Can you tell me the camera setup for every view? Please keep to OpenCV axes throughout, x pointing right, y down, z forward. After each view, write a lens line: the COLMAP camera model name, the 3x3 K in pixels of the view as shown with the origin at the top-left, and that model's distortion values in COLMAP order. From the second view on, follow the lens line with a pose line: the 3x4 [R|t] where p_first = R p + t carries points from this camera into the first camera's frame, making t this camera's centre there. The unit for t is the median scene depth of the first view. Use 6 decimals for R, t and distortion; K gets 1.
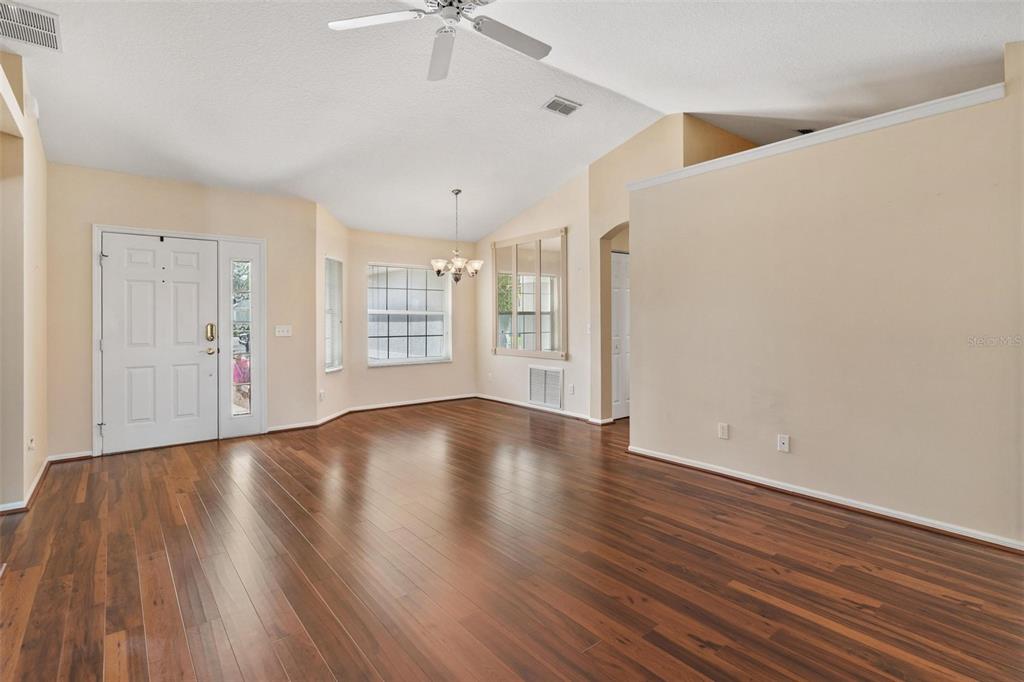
lens RADIAL K [[494.3, 0, 512.0], [0, 494.3, 319.5], [0, 0, 1]] dist [-0.003430, -0.001120]
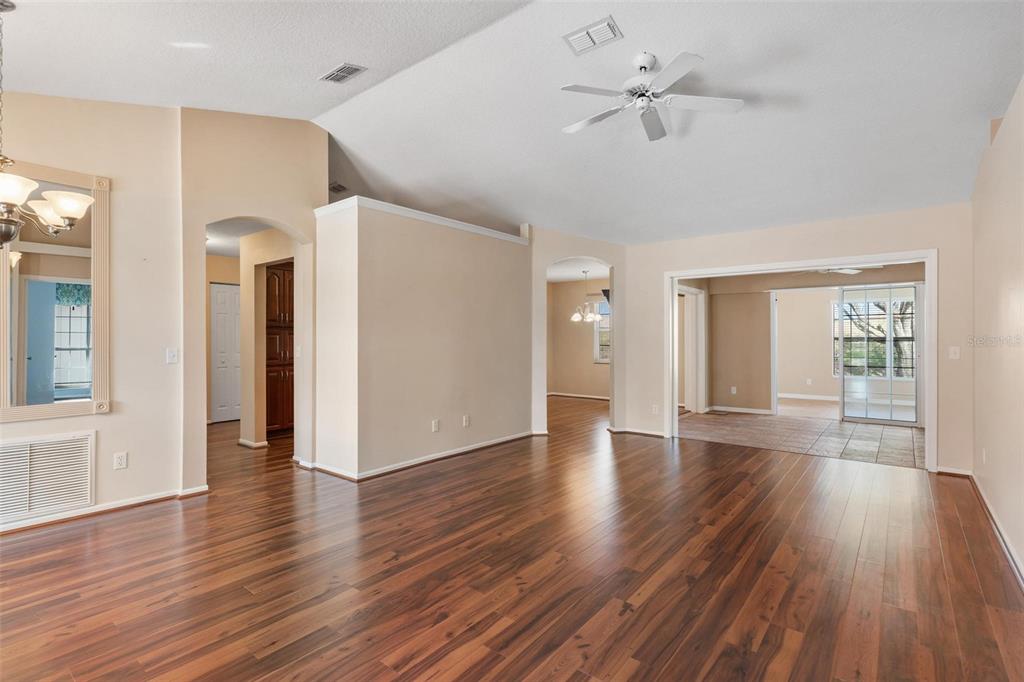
lens RADIAL K [[494.3, 0, 511.8], [0, 494.3, 339.2], [0, 0, 1]] dist [-0.003430, -0.001120]
pose [[-0.217857, 0.001276, 0.975980, -0.565641], [0.005698, 0.999984, -0.000035, 0.000623], [-0.975964, 0.005554, -0.217861, 0.700037]]
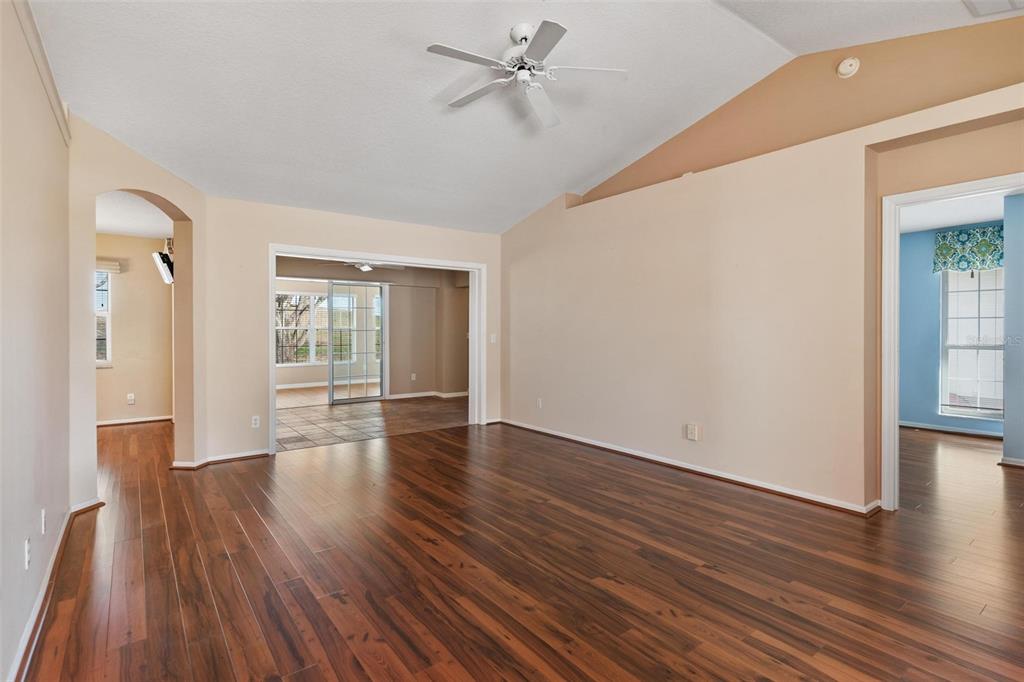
lens RADIAL K [[494.3, 0, 506.0], [0, 494.3, 339.6], [0, 0, 1]] dist [-0.003430, -0.001120]
pose [[-0.999666, 0.000950, 0.025810, -0.047816], [0.001682, 0.999596, 0.028365, -0.003760], [-0.025773, 0.028399, -0.999264, 0.960778]]
